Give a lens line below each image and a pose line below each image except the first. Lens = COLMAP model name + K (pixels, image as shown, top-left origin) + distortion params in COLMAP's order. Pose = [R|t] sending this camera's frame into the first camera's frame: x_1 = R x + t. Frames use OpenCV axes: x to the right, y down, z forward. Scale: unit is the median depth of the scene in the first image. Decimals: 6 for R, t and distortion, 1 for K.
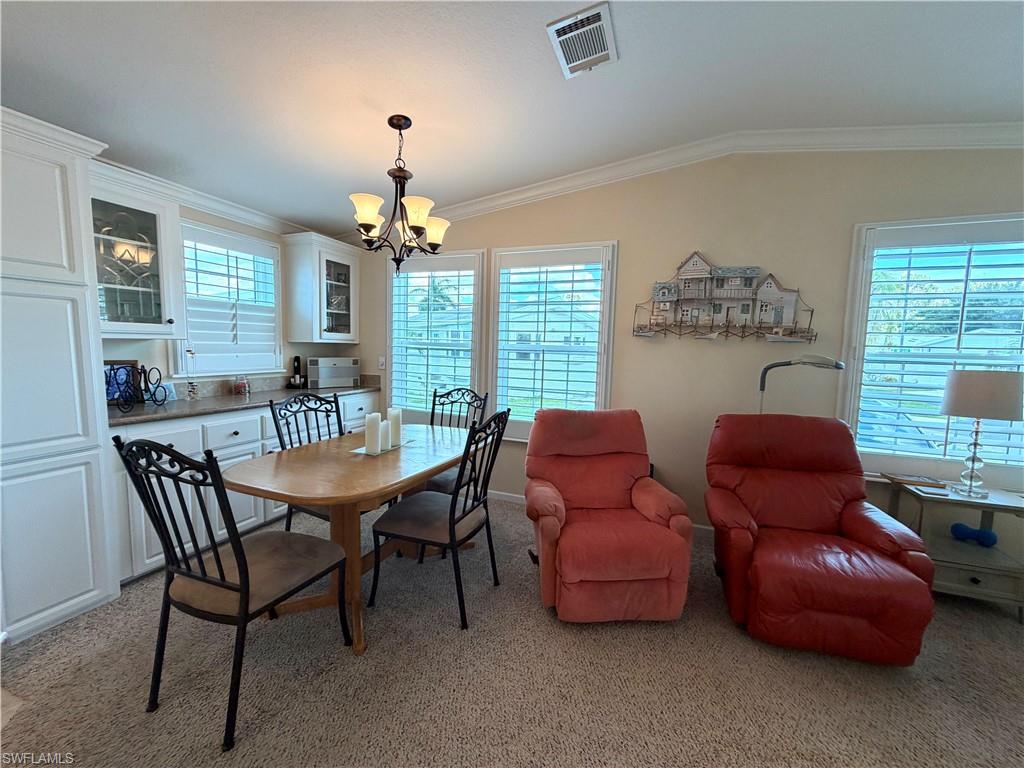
lens RADIAL K [[407.9, 0, 508.4], [0, 407.9, 385.4], [0, 0, 1]] dist [-0.000092, 0.000050]
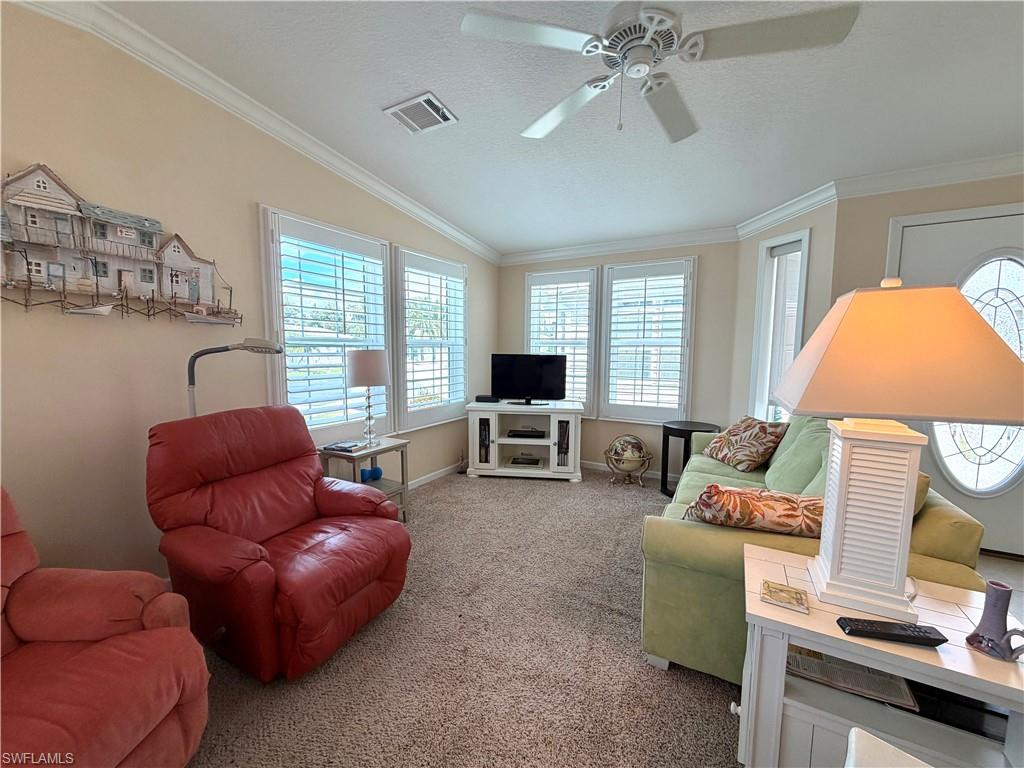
lens RADIAL K [[407.9, 0, 508.4], [0, 407.9, 385.4], [0, 0, 1]] dist [-0.000092, 0.000050]
pose [[0.159796, -0.111914, 0.980786, -0.050771], [0.087819, 0.991225, 0.098797, -0.010867], [-0.983236, 0.070344, 0.168222, 0.278879]]
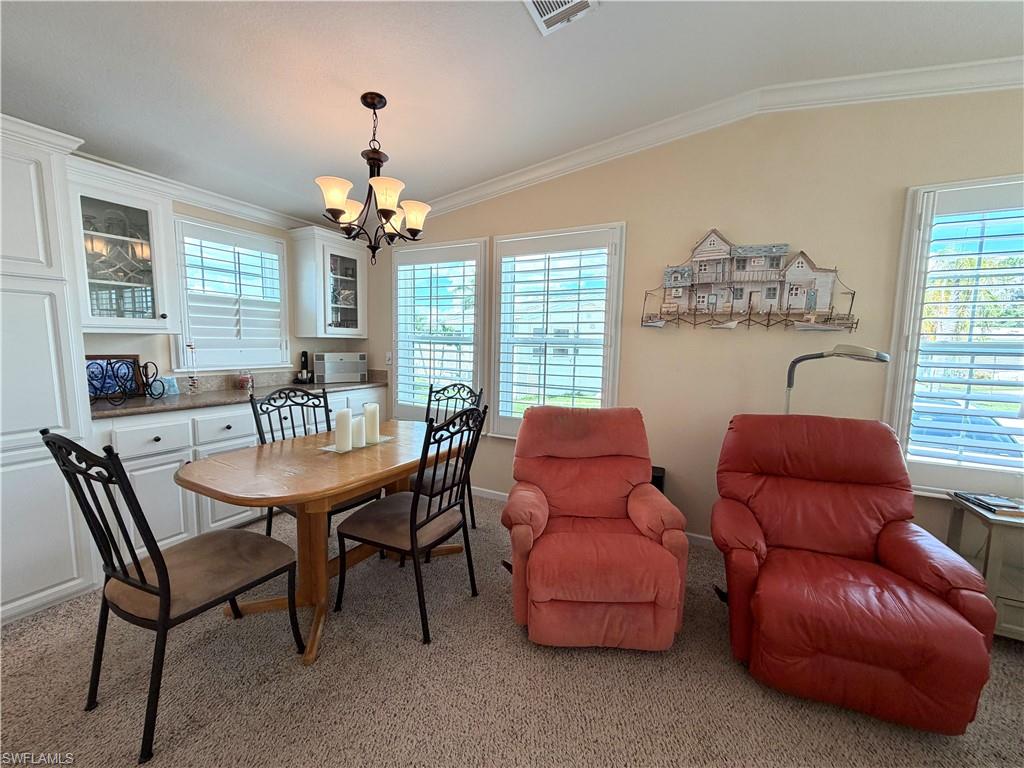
lens RADIAL K [[407.9, 0, 508.4], [0, 407.9, 385.4], [0, 0, 1]] dist [-0.000092, 0.000050]
pose [[0.993939, 0.004364, -0.109848, 0.128583], [-0.003601, 0.999968, 0.007150, 0.004648], [0.109876, -0.006711, 0.993923, 0.079218]]
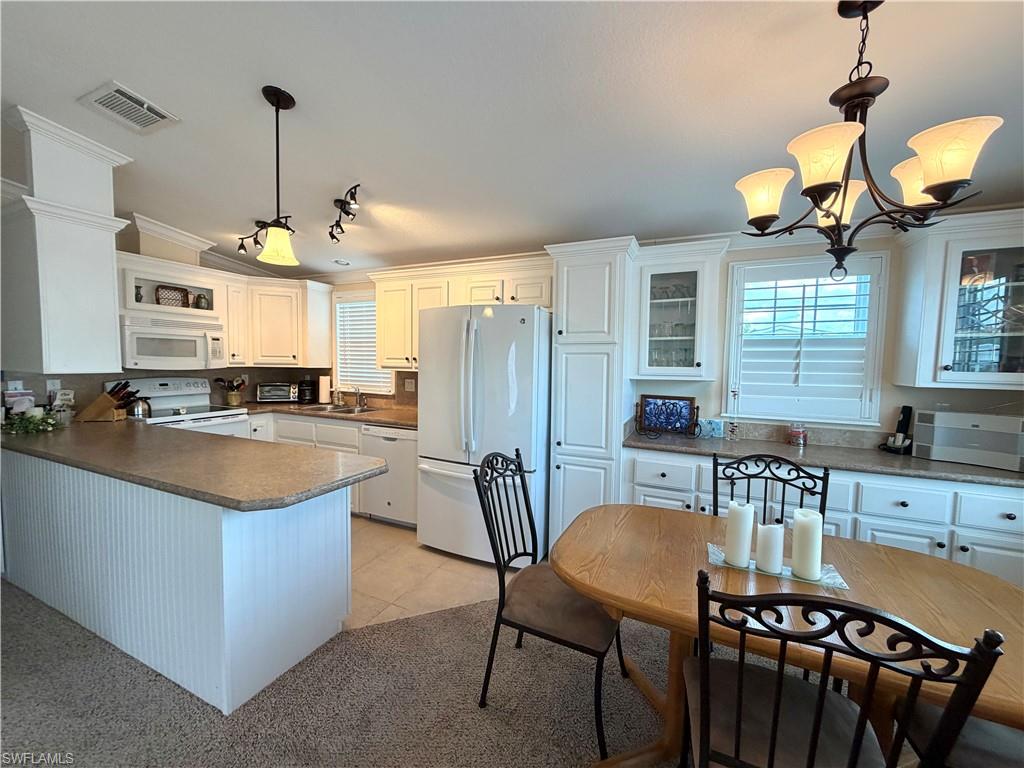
lens RADIAL K [[407.9, 0, 508.4], [0, 407.9, 385.4], [0, 0, 1]] dist [-0.000092, 0.000050]
pose [[-0.063936, 0.037289, -0.997257, 0.278394], [-0.109858, 0.992965, 0.044171, -0.088166], [0.991889, 0.112380, -0.059390, 0.533429]]
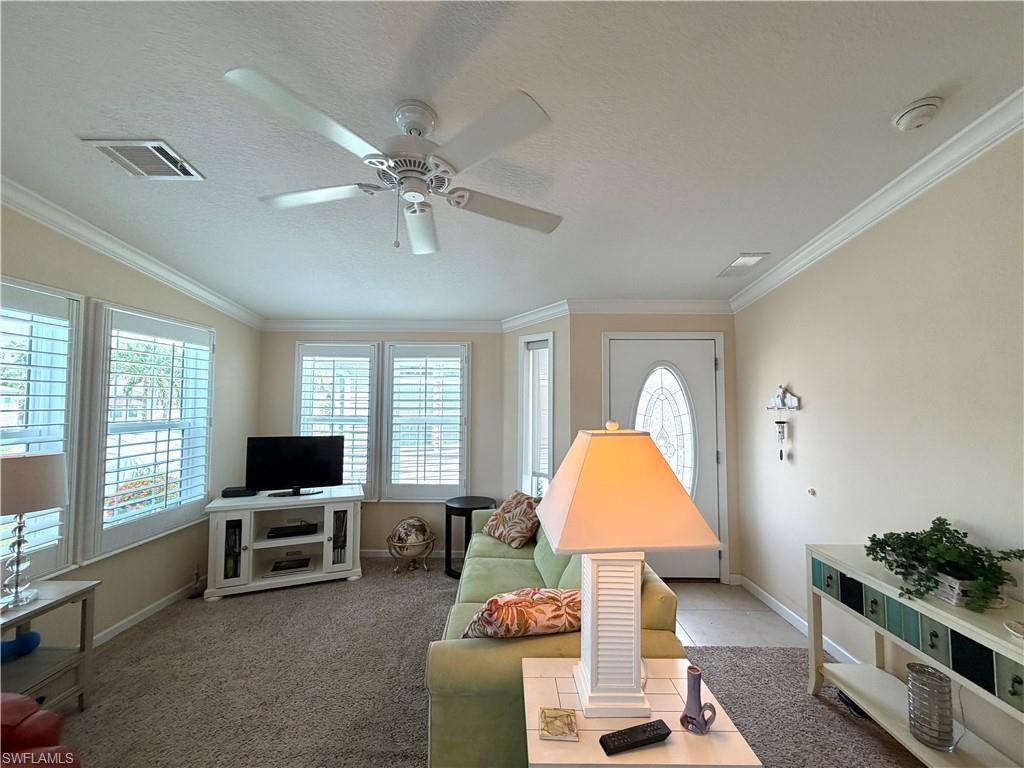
lens RADIAL K [[407.9, 0, 508.4], [0, 407.9, 385.4], [0, 0, 1]] dist [-0.000092, 0.000050]
pose [[-0.348954, 0.017980, 0.936967, -0.017493], [0.072486, 0.997338, 0.007858, -0.097241], [-0.934332, 0.070659, -0.349329, 0.263752]]
